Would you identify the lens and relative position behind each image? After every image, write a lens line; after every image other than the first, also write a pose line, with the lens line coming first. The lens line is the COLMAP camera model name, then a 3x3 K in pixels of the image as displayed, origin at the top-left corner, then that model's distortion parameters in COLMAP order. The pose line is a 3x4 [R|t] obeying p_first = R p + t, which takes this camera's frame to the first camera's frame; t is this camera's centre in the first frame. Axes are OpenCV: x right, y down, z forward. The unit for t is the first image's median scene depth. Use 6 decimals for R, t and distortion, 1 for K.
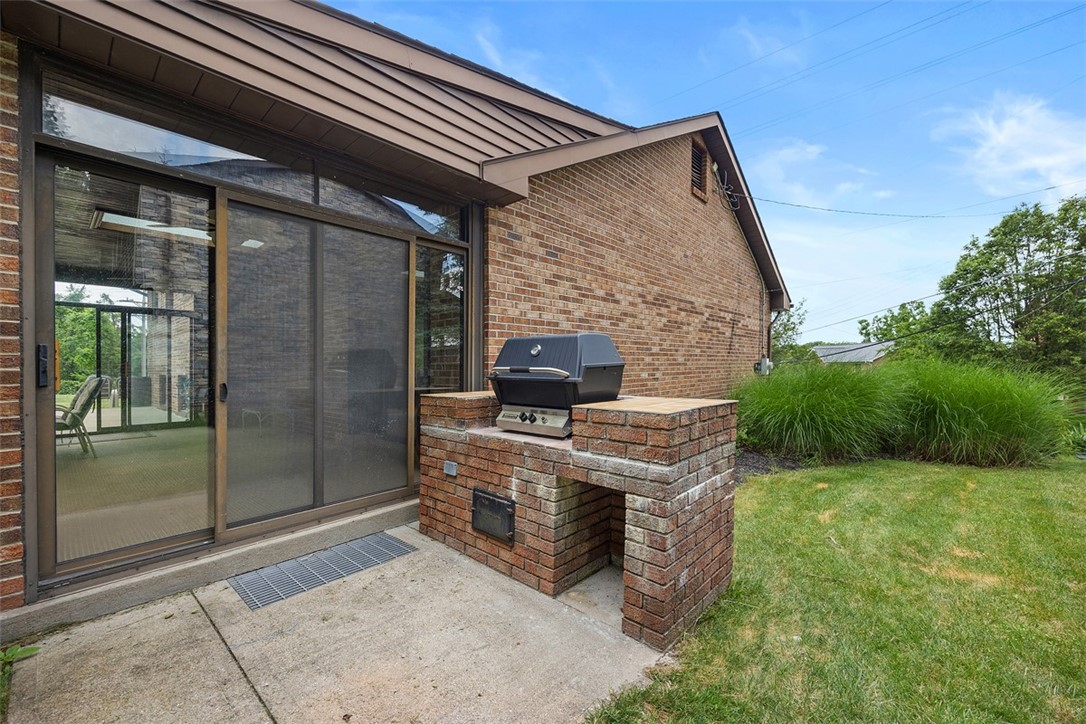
lens RADIAL K [[438.8, 0, 544.3], [0, 438.8, 363.6], [0, 0, 1]] dist [0.000788, 0.000070]
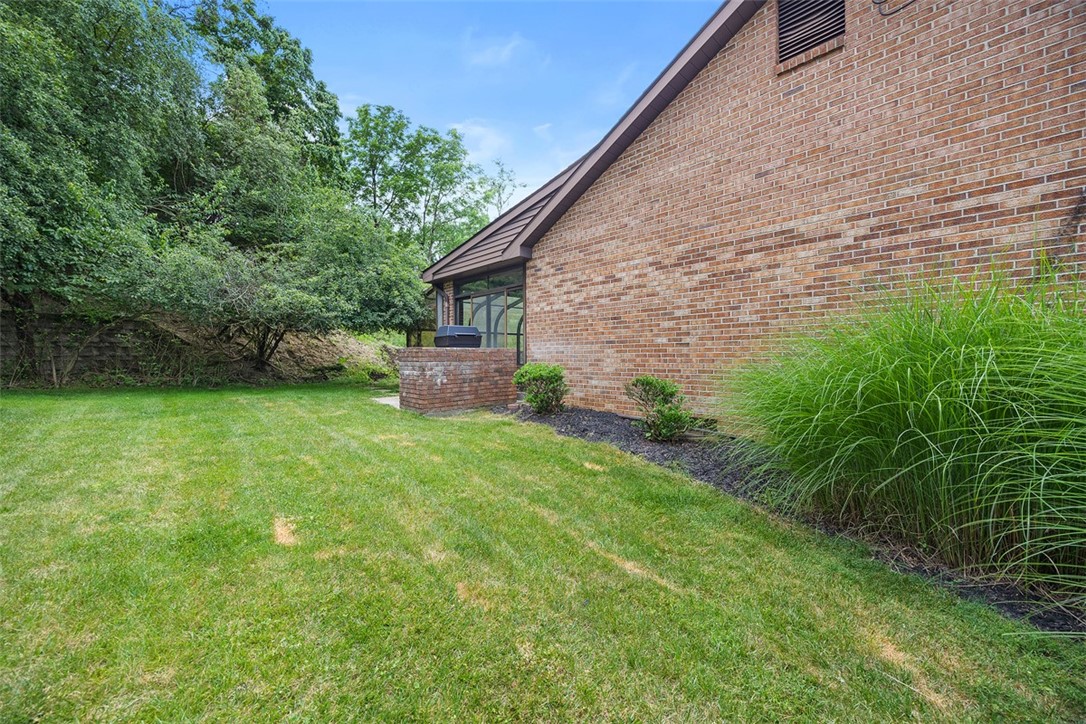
lens RADIAL K [[438.8, 0, 544.1], [0, 438.8, 360.2], [0, 0, 1]] dist [0.000788, 0.000070]
pose [[-0.110847, -0.001224, -0.993837, 1.562960], [-0.006004, 0.999982, -0.000562, 0.091808], [0.993819, 0.005905, -0.110852, 1.048493]]
